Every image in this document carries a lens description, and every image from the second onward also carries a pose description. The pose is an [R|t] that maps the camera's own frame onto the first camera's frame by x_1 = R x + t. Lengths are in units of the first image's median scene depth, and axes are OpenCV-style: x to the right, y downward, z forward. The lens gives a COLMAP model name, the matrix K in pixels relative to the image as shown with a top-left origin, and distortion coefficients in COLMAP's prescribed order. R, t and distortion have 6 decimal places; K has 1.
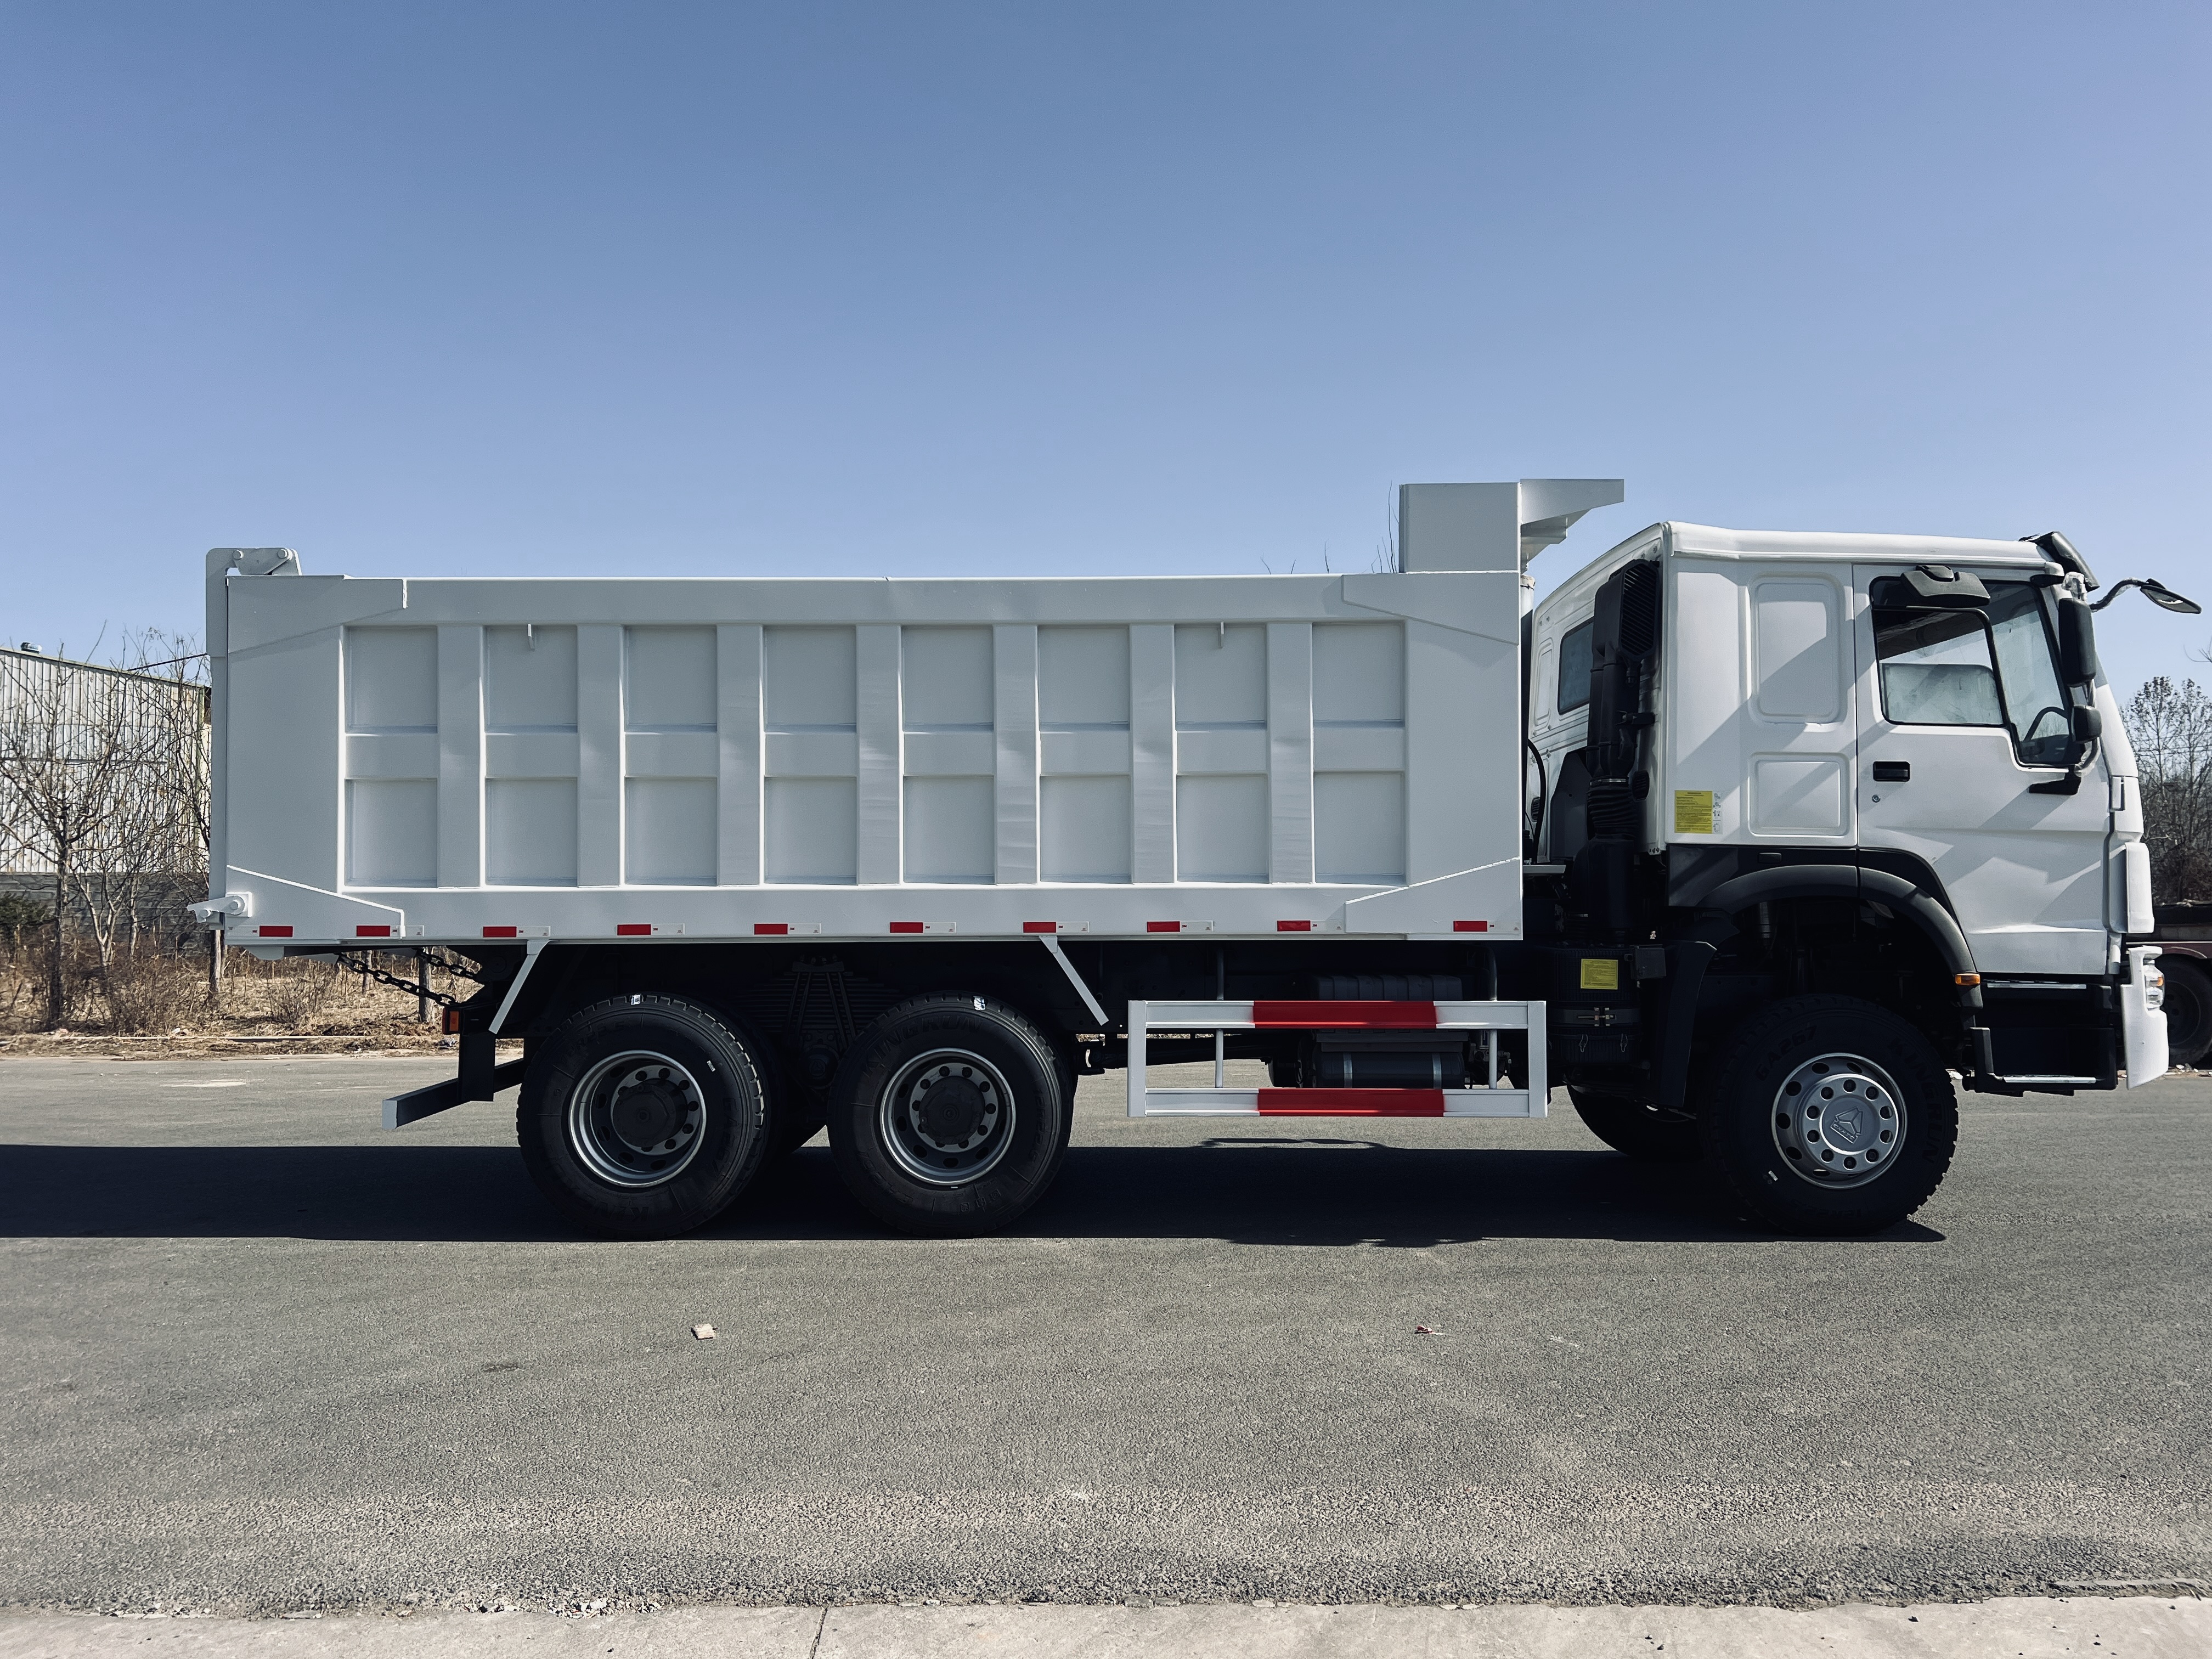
lens RADIAL K [[1647.5, 0, 1106.0], [0, 1647.5, 829.5], [0, 0, 1]] dist [0.064589, -0.061029]
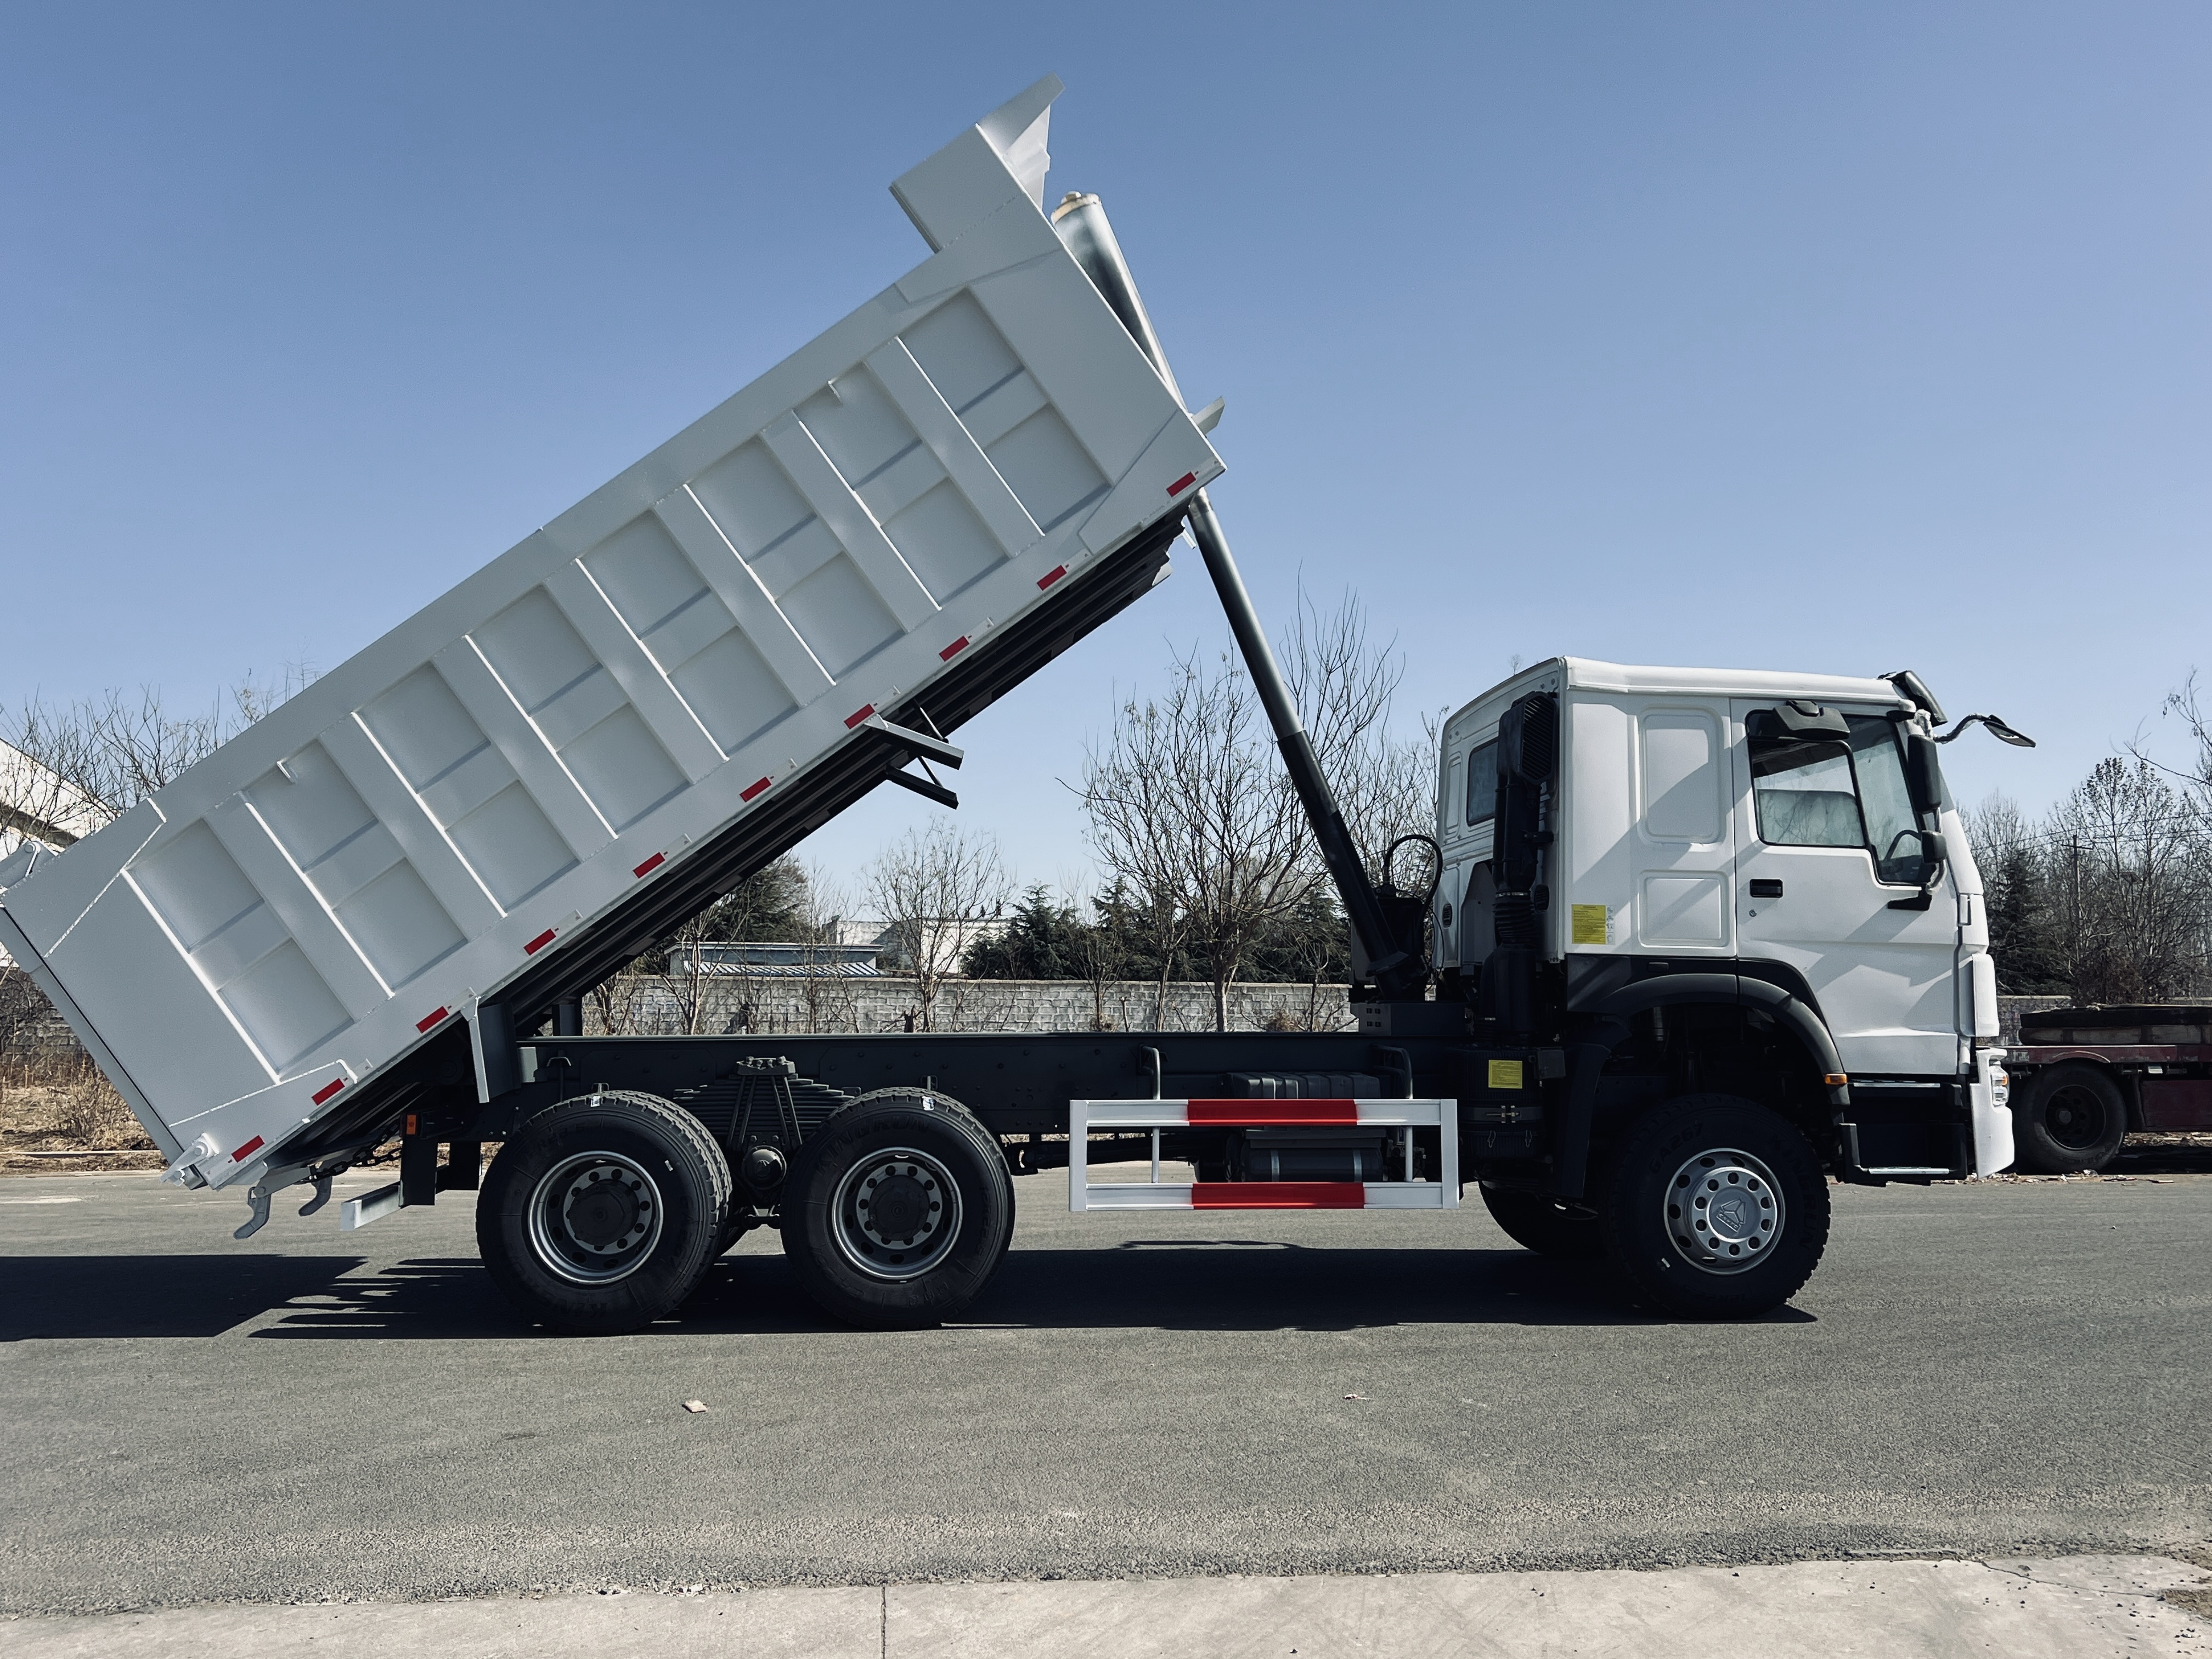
lens RADIAL K [[1811.5, 0, 1106.0], [0, 1811.5, 829.5], [0, 0, 1]] dist [0.071492, -0.105625]
pose [[0.997743, 0.006986, 0.066783, -0.042602], [-0.003640, 0.998738, -0.050091, -0.012016], [-0.067049, 0.049735, 0.996509, -0.171749]]
